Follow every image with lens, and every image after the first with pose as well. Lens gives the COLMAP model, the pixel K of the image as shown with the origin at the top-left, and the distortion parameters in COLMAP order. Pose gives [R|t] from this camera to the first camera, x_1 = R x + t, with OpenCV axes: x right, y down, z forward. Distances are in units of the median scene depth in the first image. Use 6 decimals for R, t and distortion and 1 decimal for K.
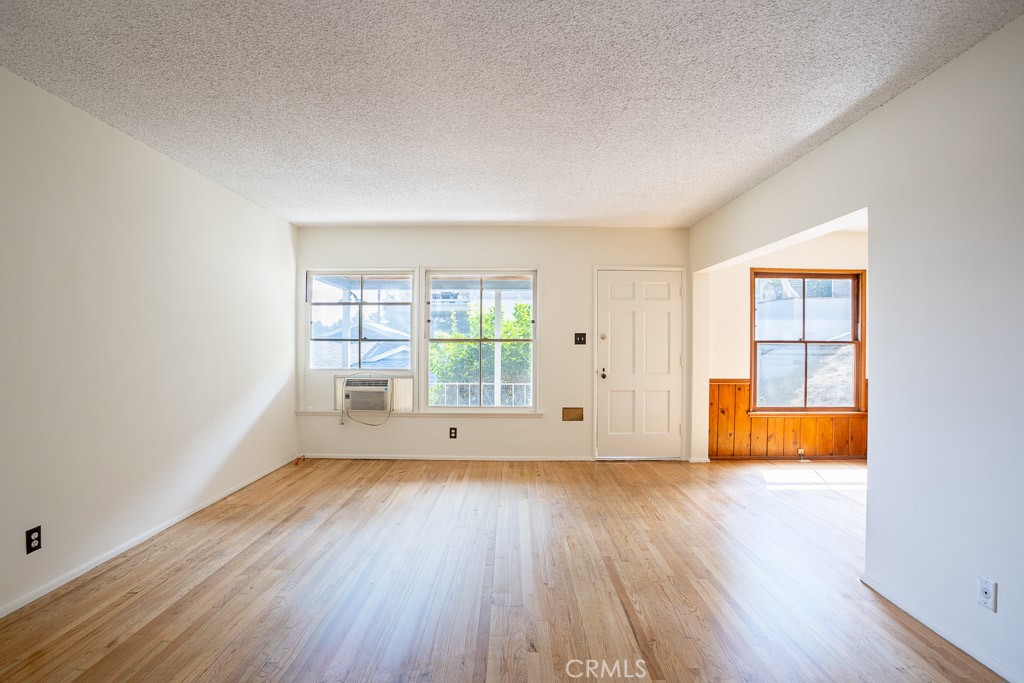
lens RADIAL K [[529.7, 0, 508.0], [0, 529.7, 344.4], [0, 0, 1]] dist [-0.057618, 0.004400]
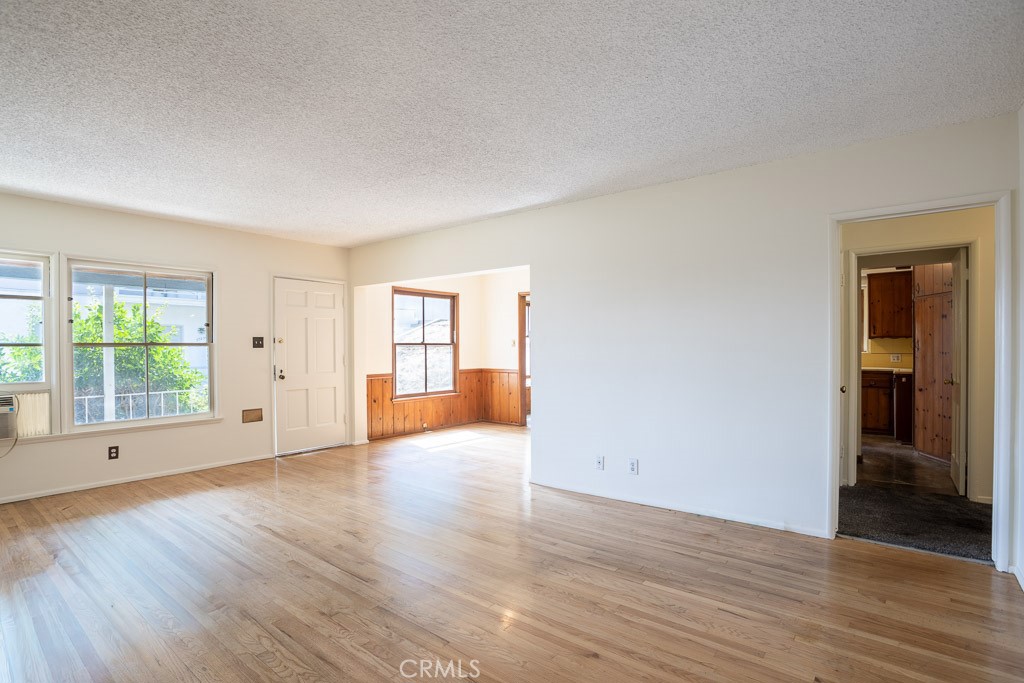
lens RADIAL K [[529.7, 0, 512.1], [0, 529.7, 350.1], [0, 0, 1]] dist [-0.057618, 0.004400]
pose [[0.613942, -0.014013, 0.789226, -0.370091], [0.008843, 0.999902, 0.010875, -0.002378], [-0.789301, 0.000302, 0.614006, -0.019753]]
